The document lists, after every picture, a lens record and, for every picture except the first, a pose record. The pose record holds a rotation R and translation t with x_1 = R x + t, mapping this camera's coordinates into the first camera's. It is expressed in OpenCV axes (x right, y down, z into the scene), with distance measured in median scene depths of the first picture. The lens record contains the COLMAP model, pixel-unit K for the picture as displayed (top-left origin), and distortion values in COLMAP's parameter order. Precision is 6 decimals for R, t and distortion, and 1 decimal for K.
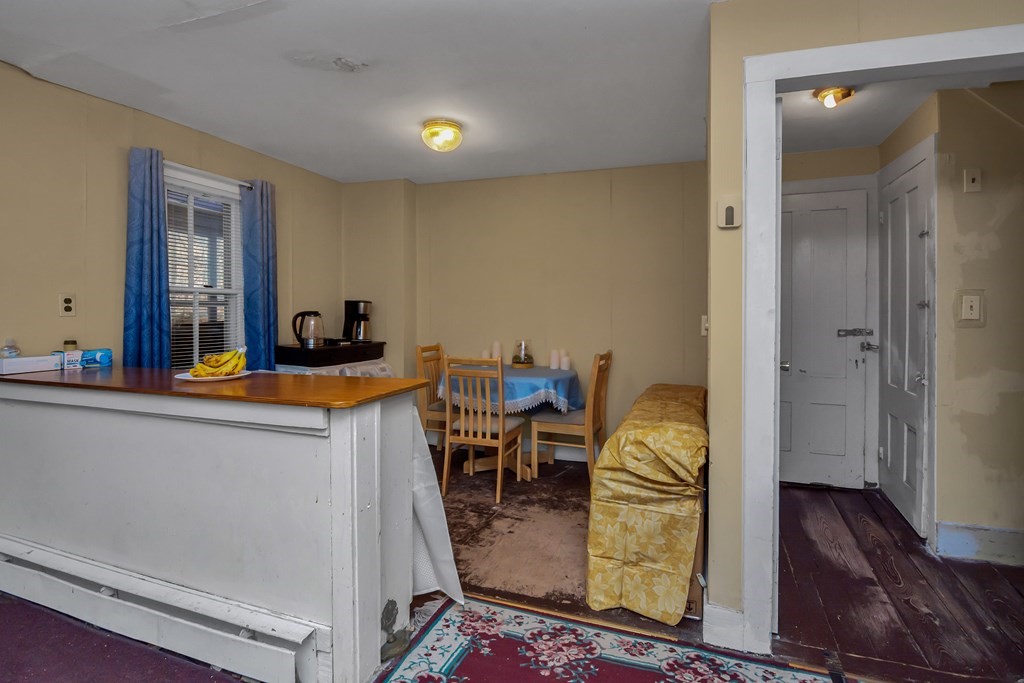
lens RADIAL K [[524.6, 0, 516.5], [0, 524.6, 320.1], [0, 0, 1]] dist [-0.012867, -0.006469]
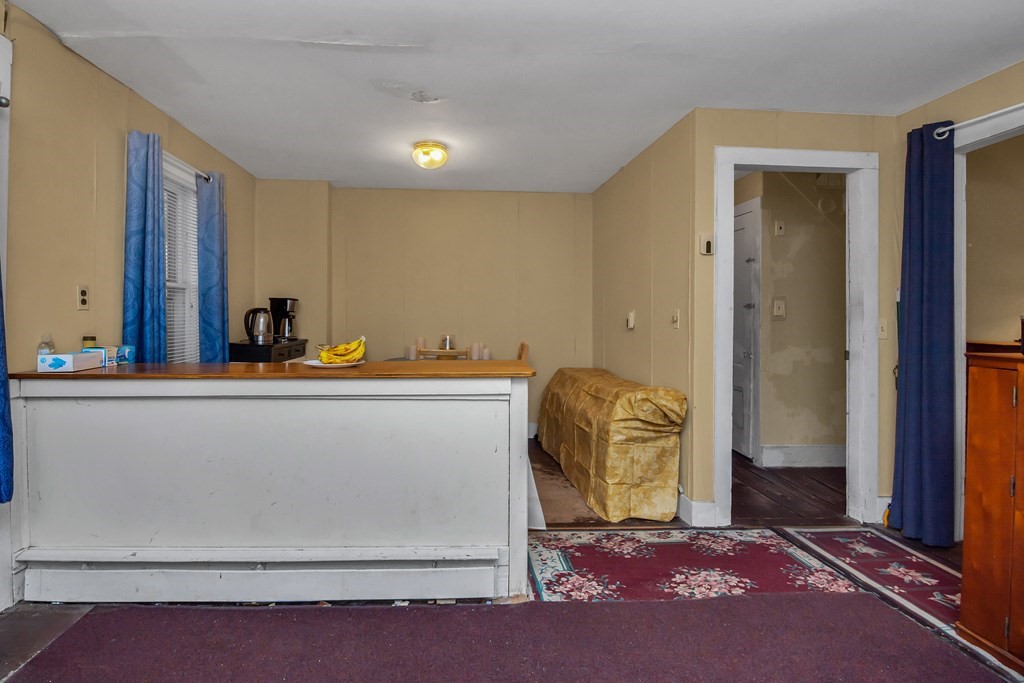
lens RADIAL K [[524.6, 0, 481.4], [0, 524.6, 321.3], [0, 0, 1]] dist [-0.012867, -0.006469]
pose [[0.920268, -0.001972, 0.391285, -0.721595], [0.002519, 0.999996, -0.000883, 0.018946], [-0.391282, 0.001799, 0.920269, -0.146391]]
